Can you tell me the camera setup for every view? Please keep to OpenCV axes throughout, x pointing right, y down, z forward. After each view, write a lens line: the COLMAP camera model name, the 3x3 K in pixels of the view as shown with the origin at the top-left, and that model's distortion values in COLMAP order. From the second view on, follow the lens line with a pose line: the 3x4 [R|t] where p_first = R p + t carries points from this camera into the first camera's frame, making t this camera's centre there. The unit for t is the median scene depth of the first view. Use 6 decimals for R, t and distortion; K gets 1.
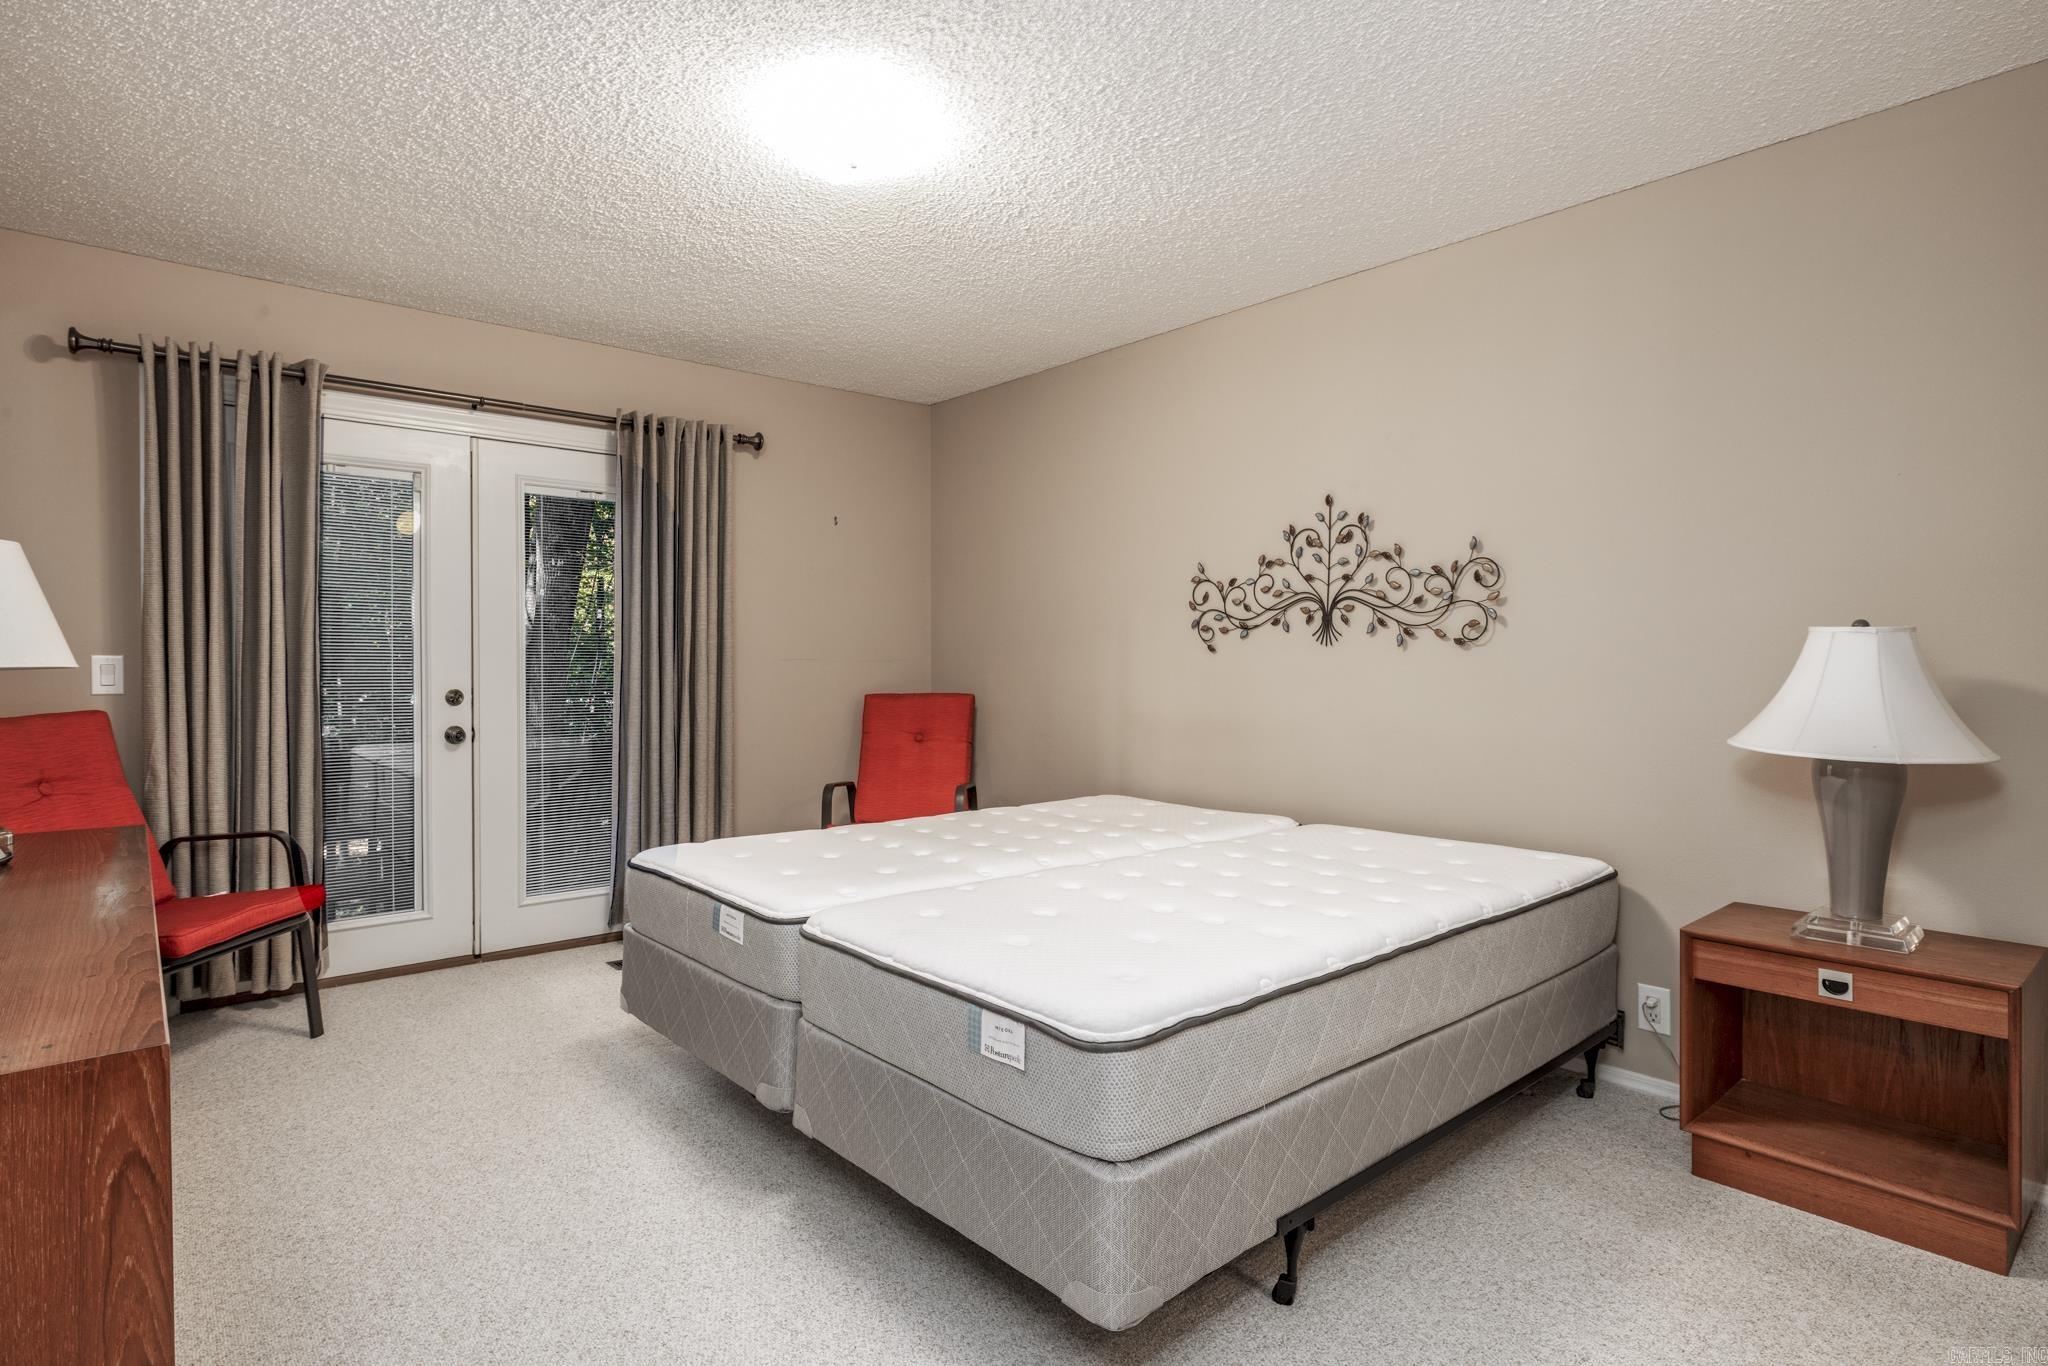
lens RADIAL K [[1056.8, 0, 1024.8], [0, 1056.8, 676.1], [0, 0, 1]] dist [0.001295, 0.000055]
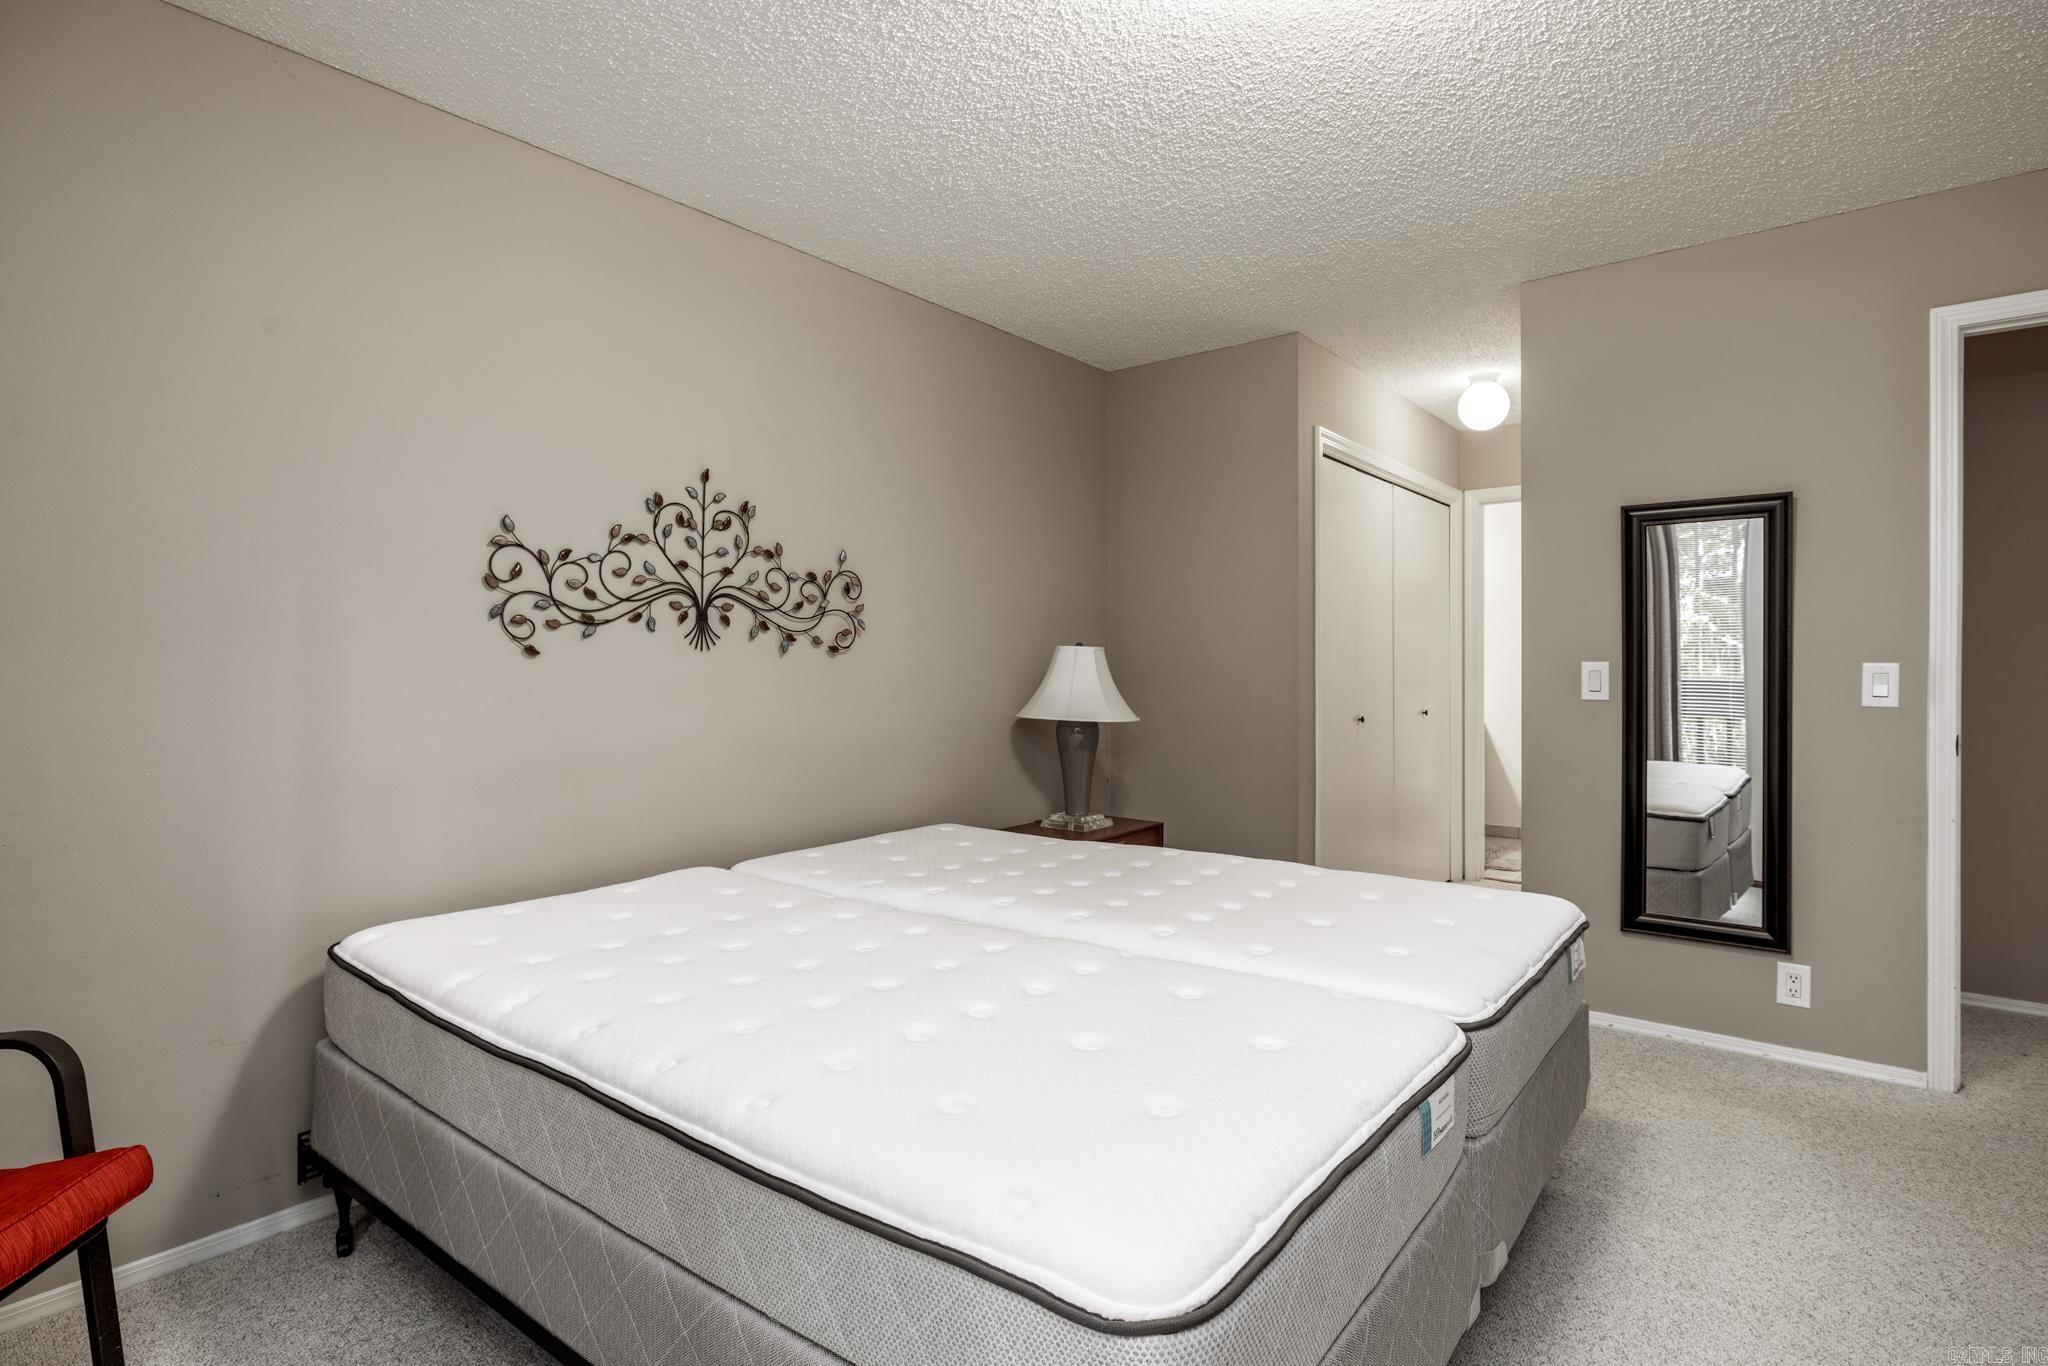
lens RADIAL K [[1056.8, 0, 1023.3], [0, 1056.8, 675.6], [0, 0, 1]] dist [0.001295, 0.000055]
pose [[-0.190656, -0.011201, 0.981593, -0.572115], [0.016659, 0.999754, 0.014644, -0.016943], [-0.981515, 0.019144, -0.190423, 0.908991]]
